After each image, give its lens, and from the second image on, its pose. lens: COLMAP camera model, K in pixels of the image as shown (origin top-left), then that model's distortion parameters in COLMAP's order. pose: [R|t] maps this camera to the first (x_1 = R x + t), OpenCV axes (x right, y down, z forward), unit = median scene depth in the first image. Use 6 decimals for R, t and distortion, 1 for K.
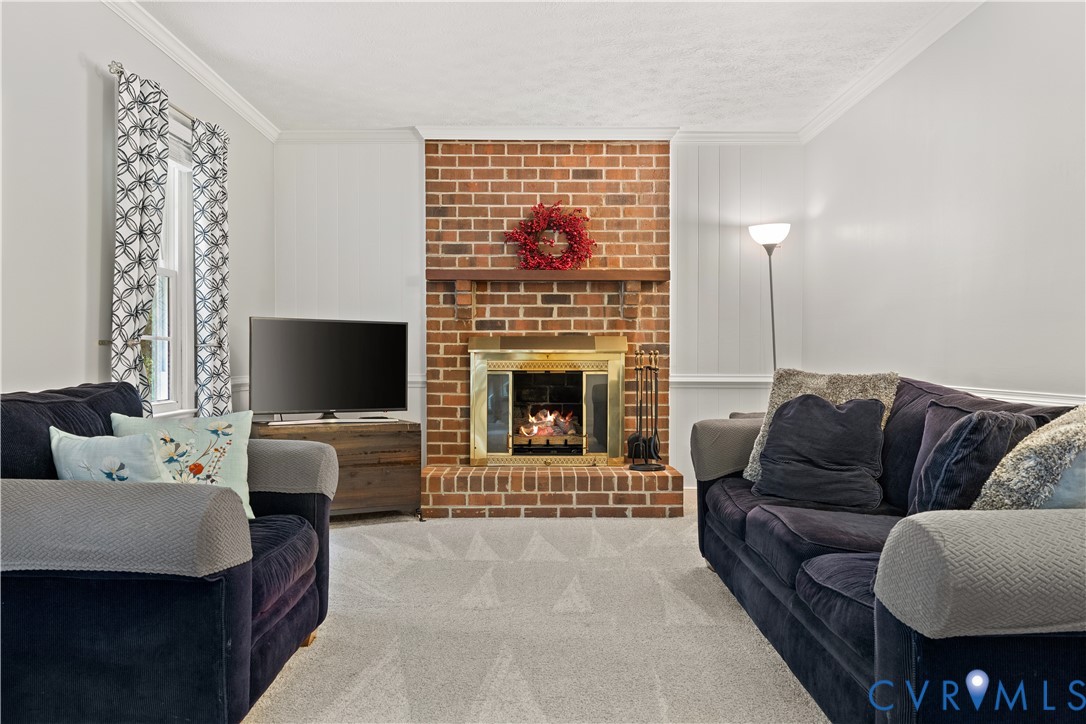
lens RADIAL K [[825.0, 0, 522.3], [0, 825.0, 372.6], [0, 0, 1]] dist [0.003823, 0.003439]
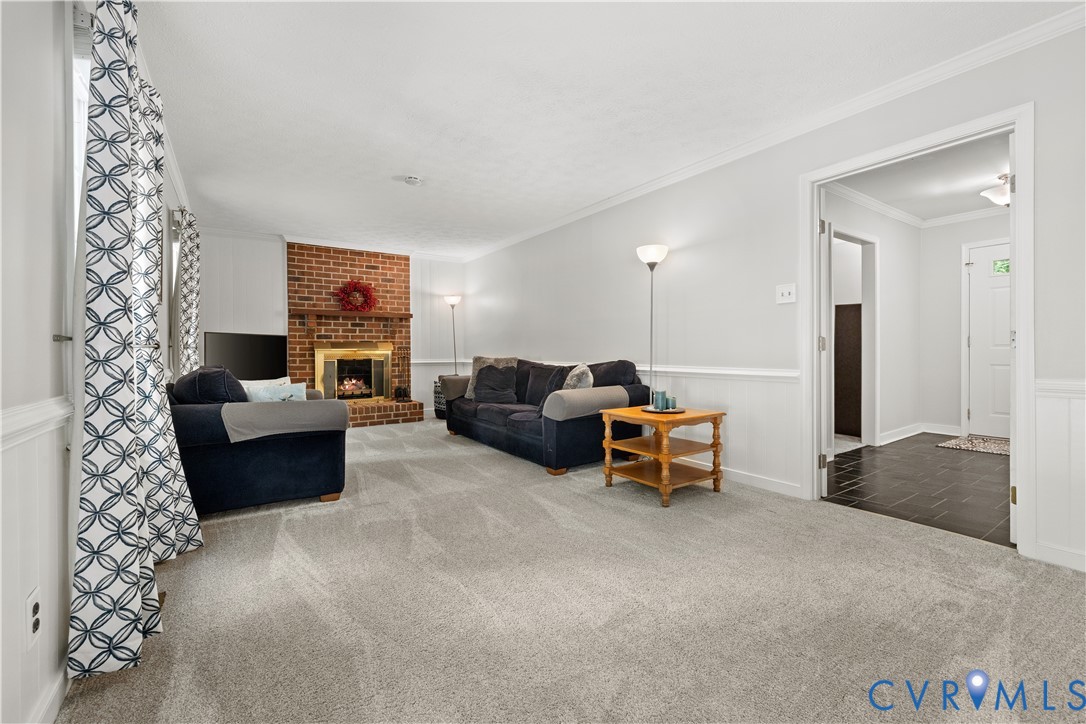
lens RADIAL K [[457.8, 0, 525.9], [0, 457.8, 354.7], [0, 0, 1]] dist [0.001926, -0.000061]
pose [[0.838258, -0.010175, 0.545179, -0.239657], [0.016799, 0.999833, -0.007169, 0.002886], [-0.545015, 0.015168, 0.838289, -0.218527]]
